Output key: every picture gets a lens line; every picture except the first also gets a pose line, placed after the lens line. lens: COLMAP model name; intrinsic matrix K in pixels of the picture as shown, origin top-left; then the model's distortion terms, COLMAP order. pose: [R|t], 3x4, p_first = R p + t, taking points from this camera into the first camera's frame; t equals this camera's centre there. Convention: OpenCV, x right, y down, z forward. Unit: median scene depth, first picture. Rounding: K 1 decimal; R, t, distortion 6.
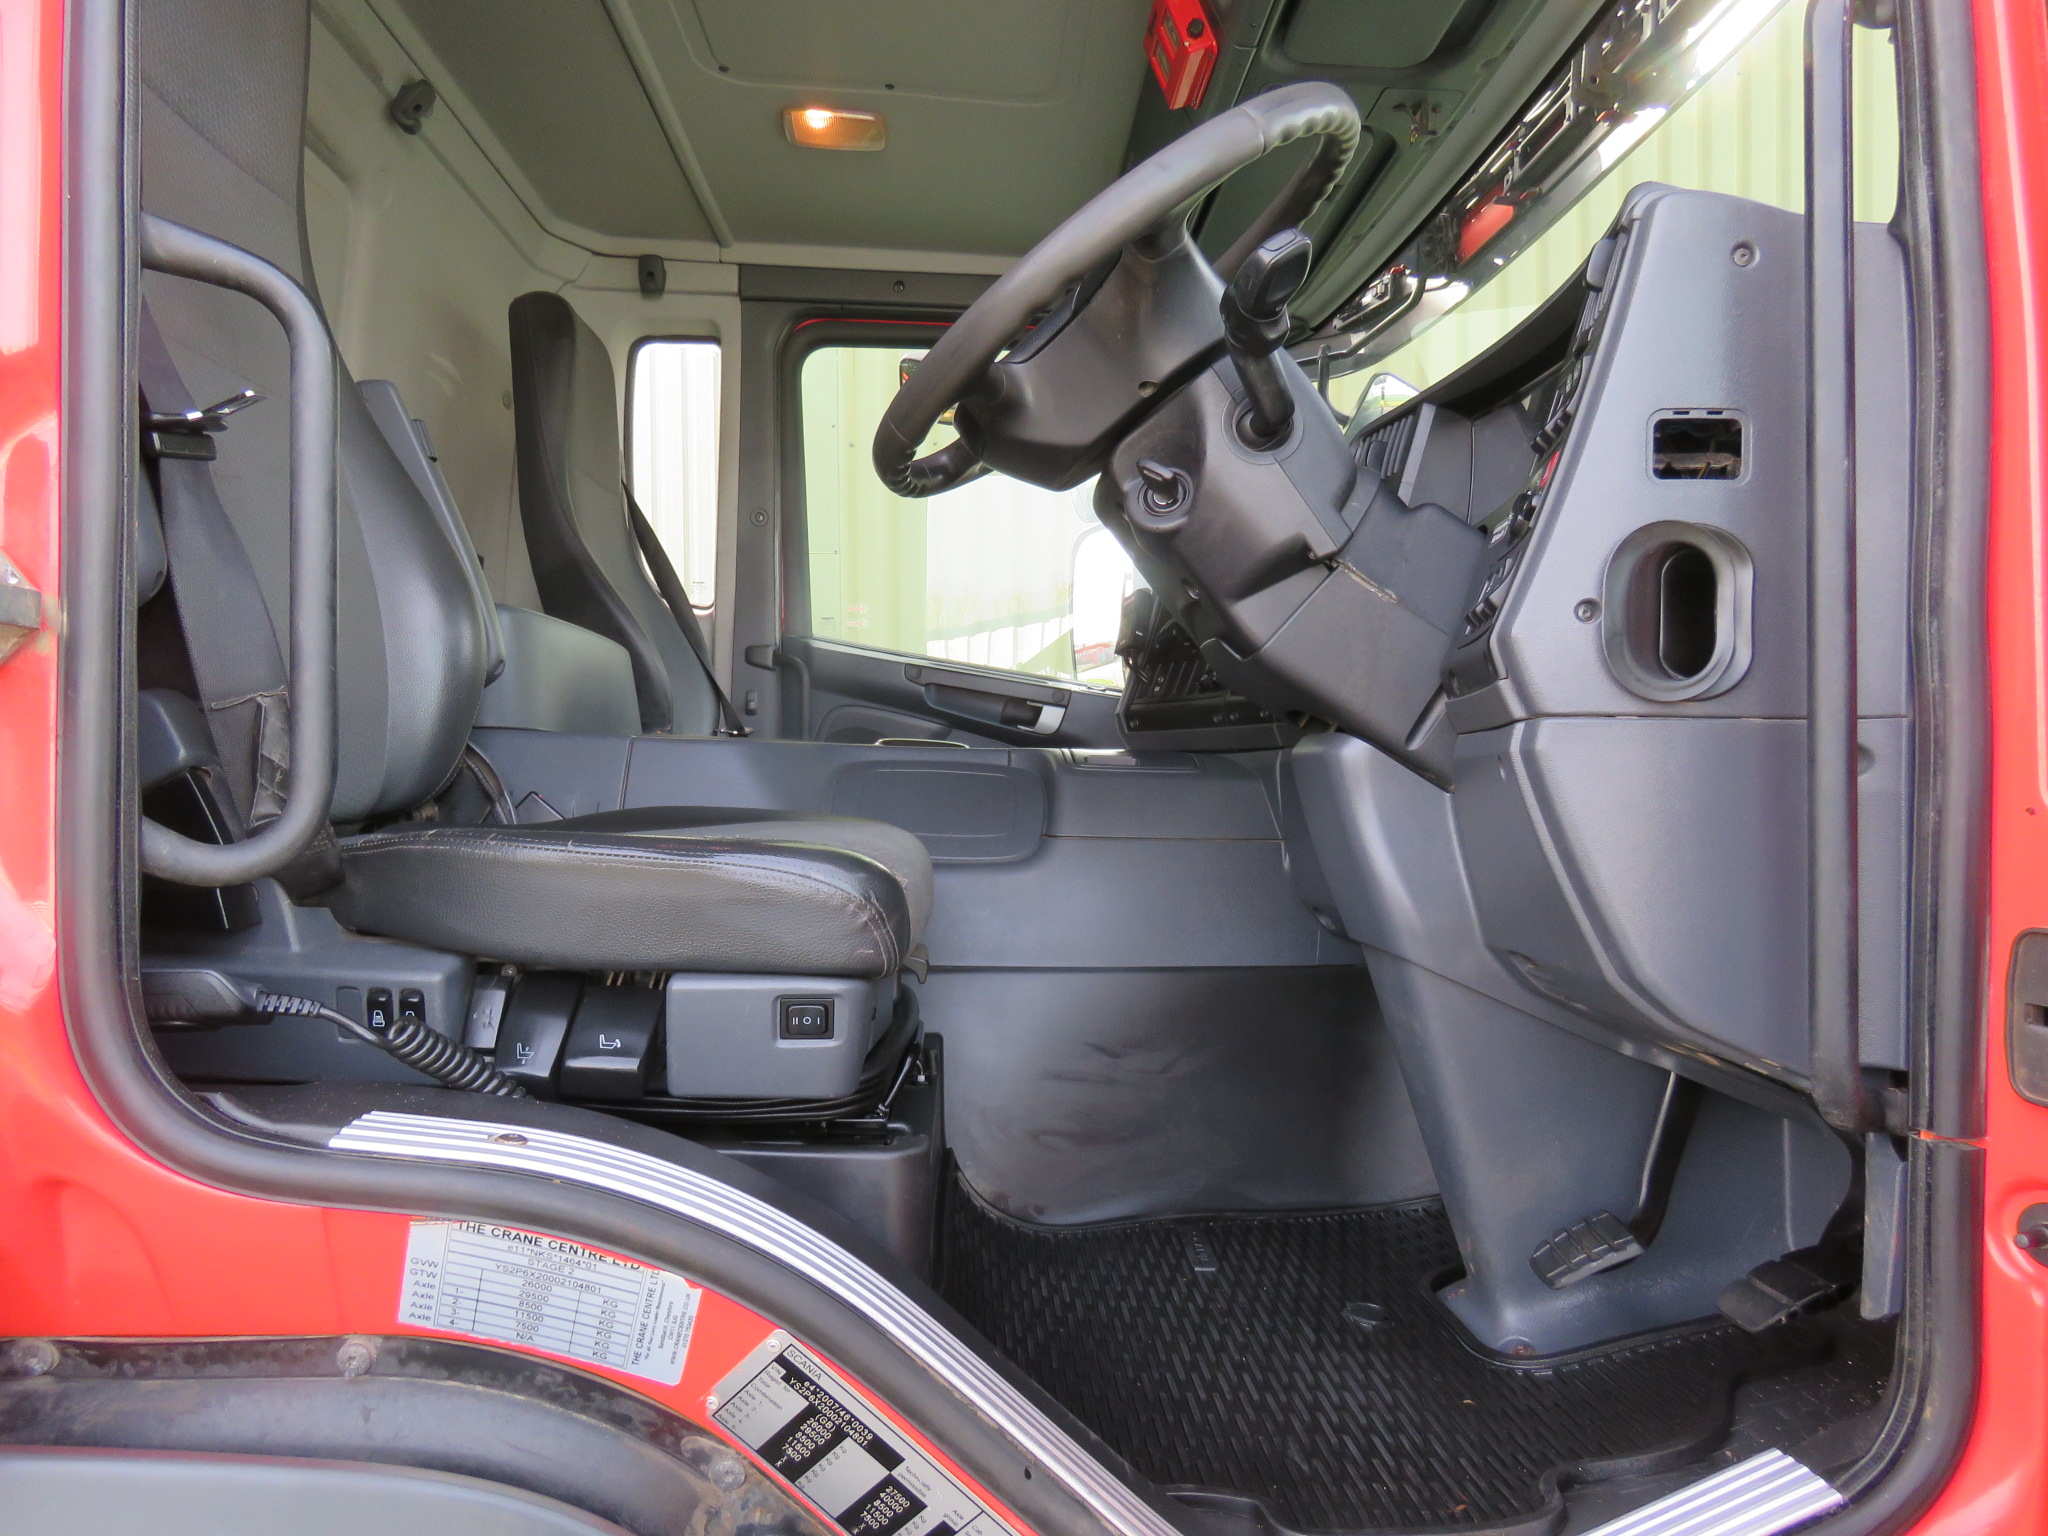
lens RADIAL K [[1297.5, 0, 1026.6], [0, 1297.5, 771.4], [0, 0, 1]] dist [-0.002980, -0.003815]
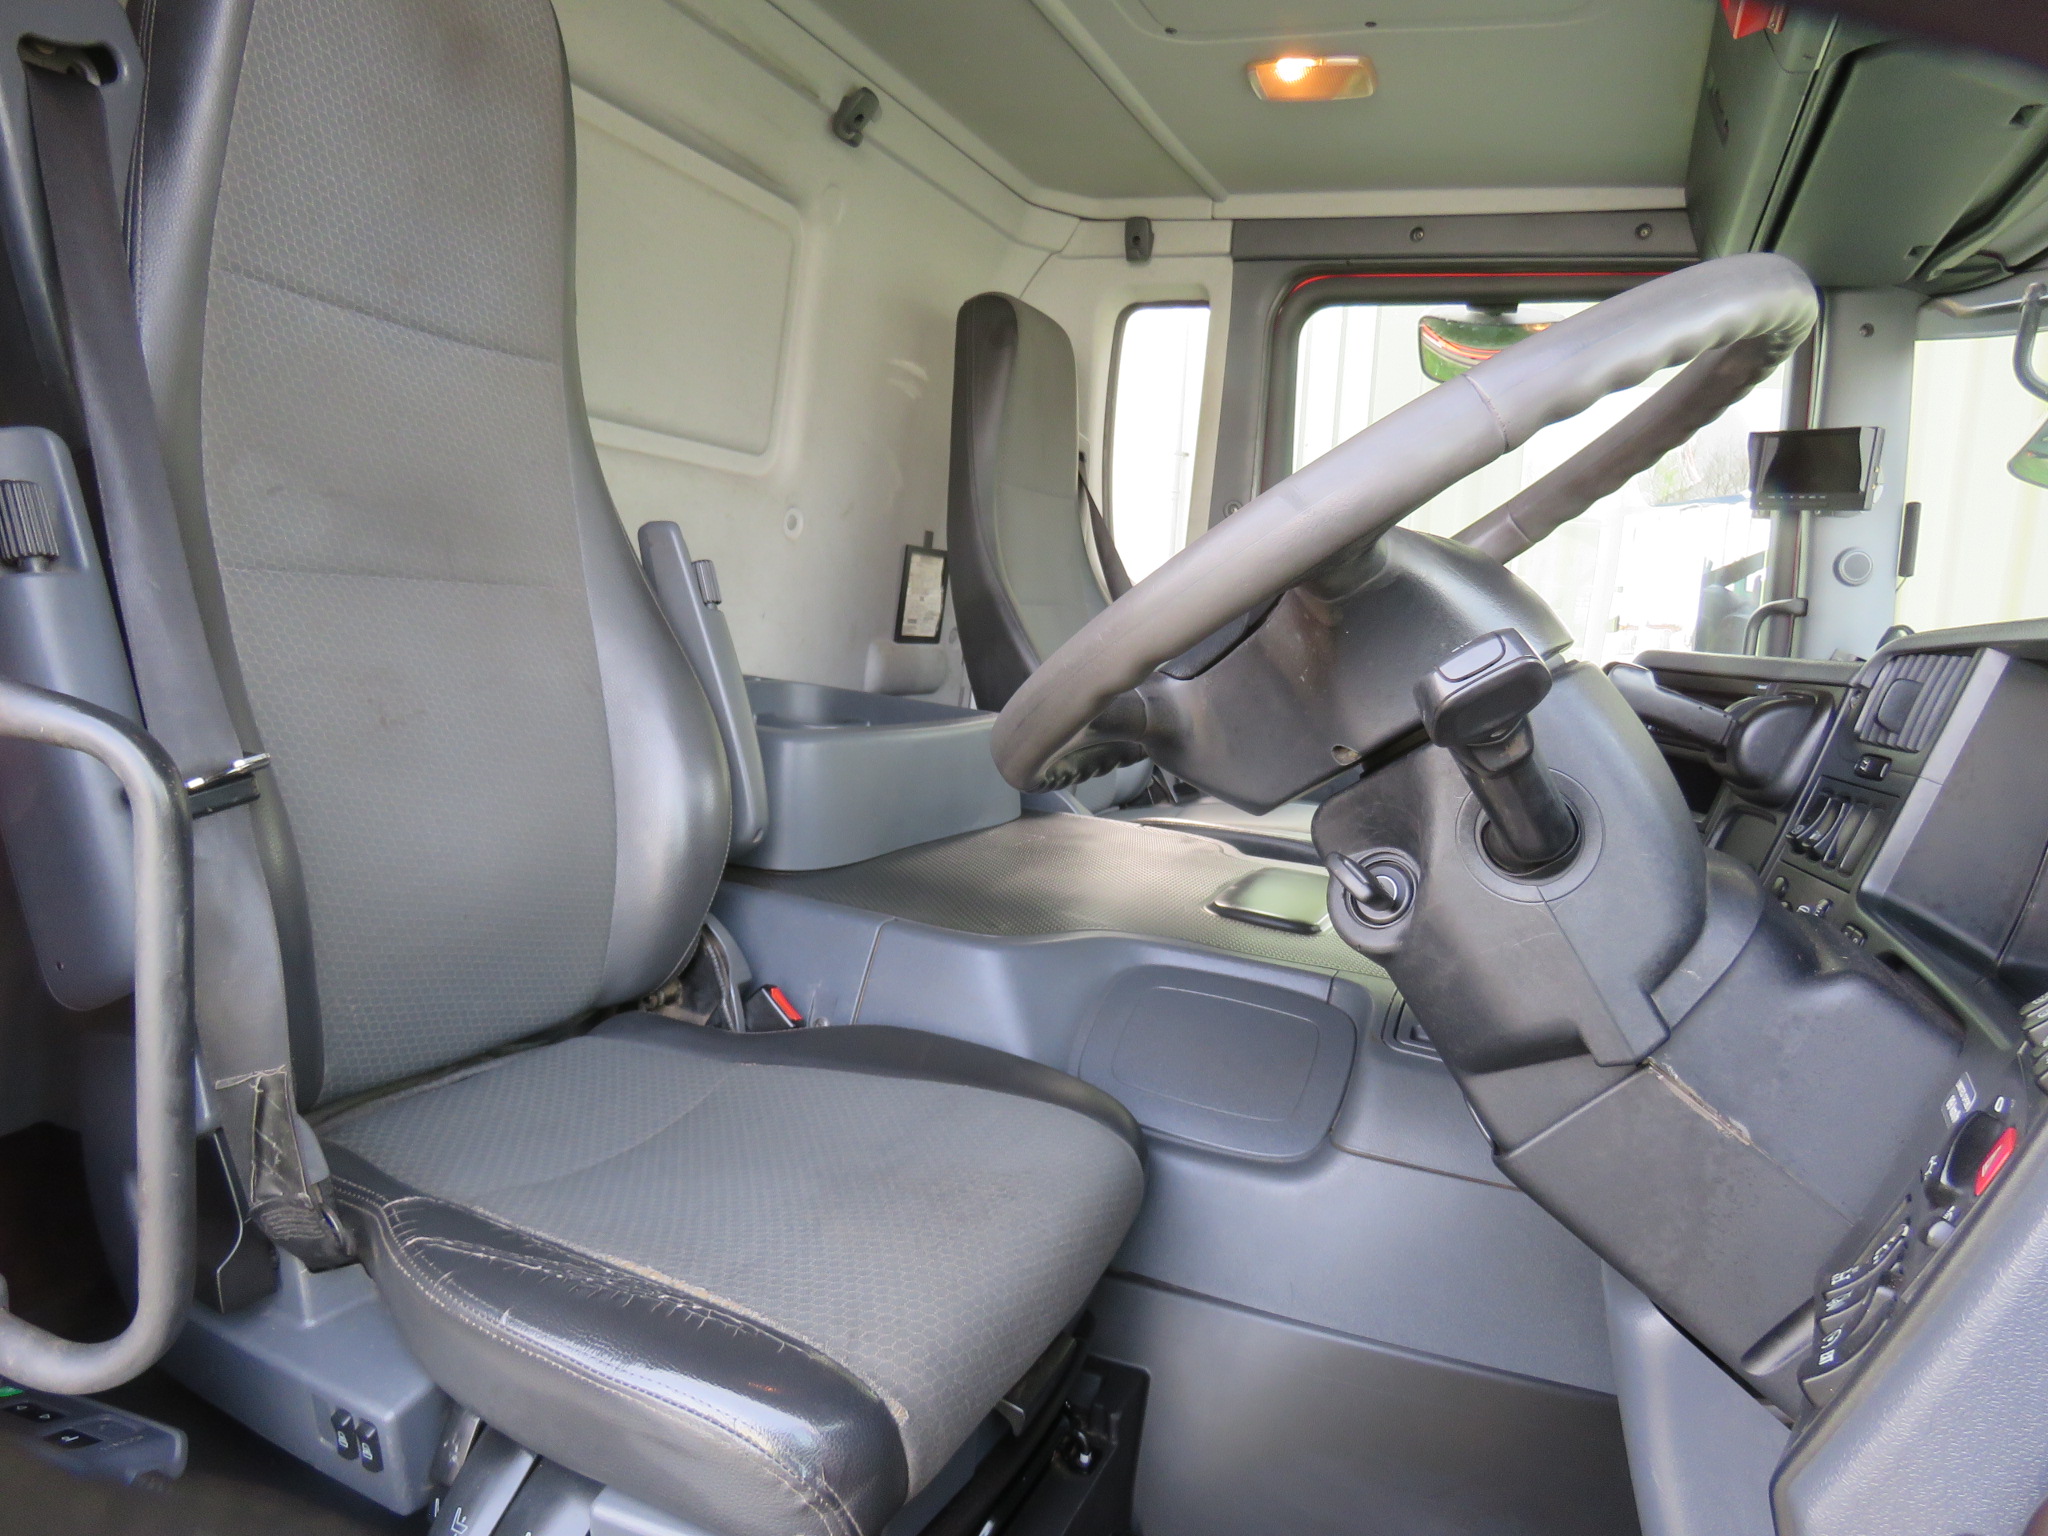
lens RADIAL K [[1297.5, 0, 1026.6], [0, 1297.5, 771.4], [0, 0, 1]] dist [-0.002980, -0.003815]
pose [[0.892609, 0.118634, -0.434942, 0.096839], [-0.069564, 0.989445, 0.127117, -0.148232], [0.445432, -0.083209, 0.891441, 0.147342]]
